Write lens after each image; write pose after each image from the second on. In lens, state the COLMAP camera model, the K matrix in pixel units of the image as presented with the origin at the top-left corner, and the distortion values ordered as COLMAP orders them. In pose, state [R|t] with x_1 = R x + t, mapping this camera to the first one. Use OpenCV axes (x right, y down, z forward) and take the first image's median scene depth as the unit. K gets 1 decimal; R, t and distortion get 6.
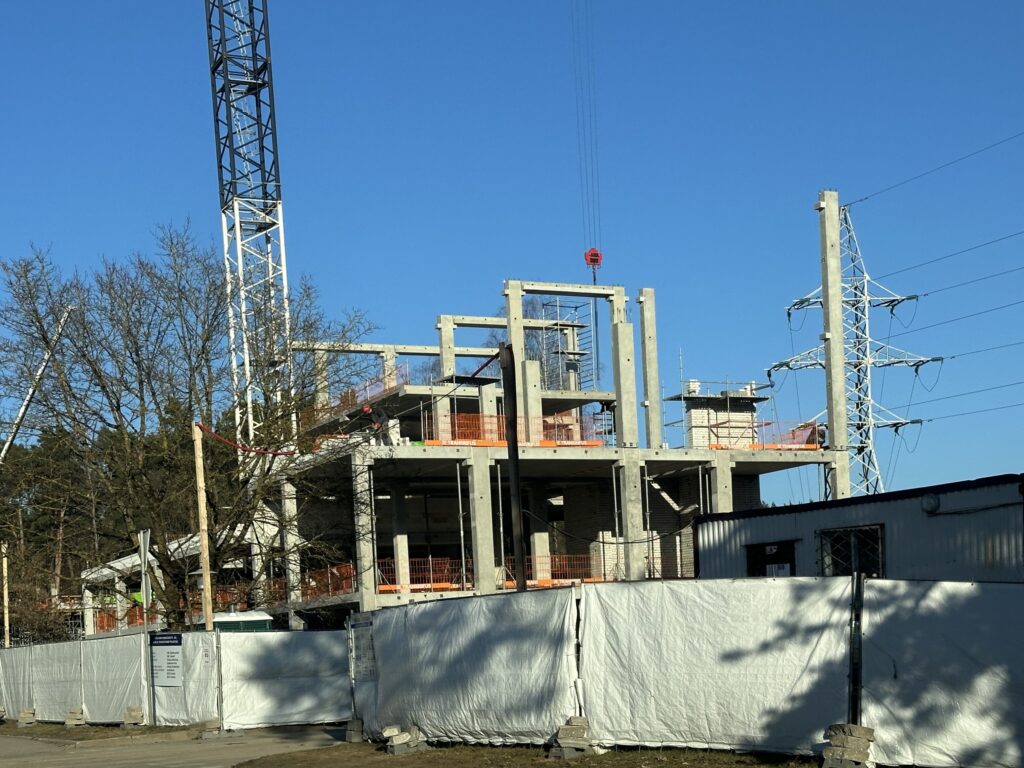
lens RADIAL K [[1443.5, 0, 512.7], [0, 1443.5, 384.3], [0, 0, 1]] dist [0.078143, 0.000000]
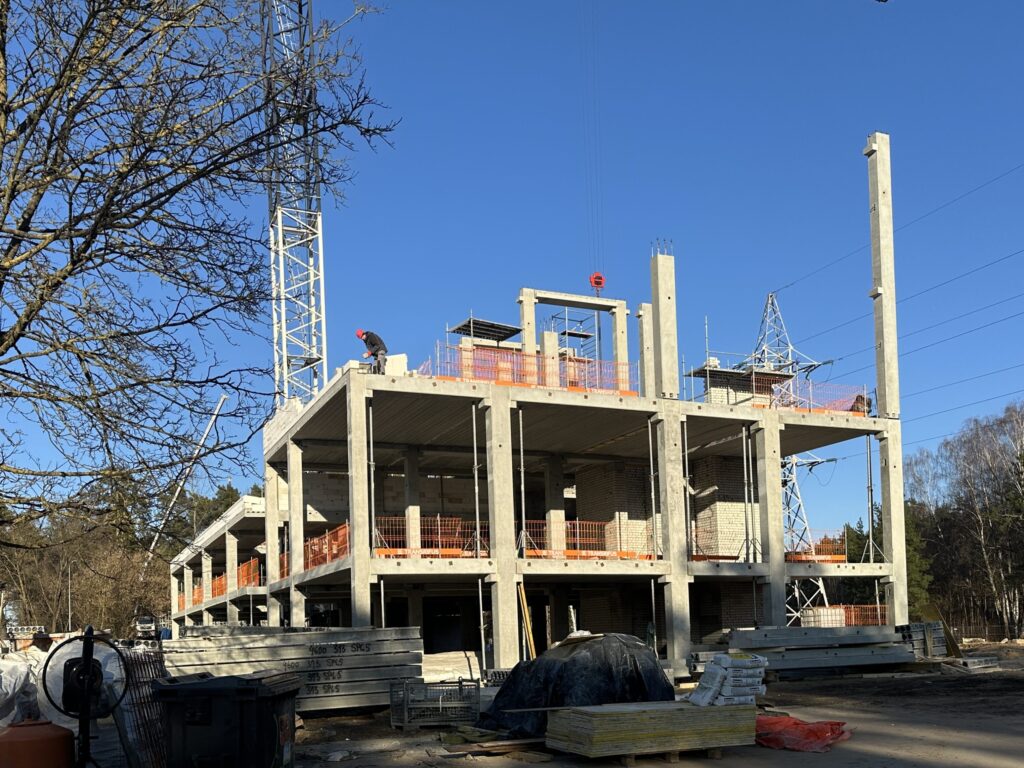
lens RADIAL K [[862.3, 0, 479.0], [0, 862.3, 354.2], [0, 0, 1]] dist [0.062277, -0.024929]
pose [[0.999236, 0.015595, -0.035833, -0.015551], [-0.020178, 0.991134, -0.131328, 0.084174], [0.033467, 0.131950, 0.990691, 0.449630]]
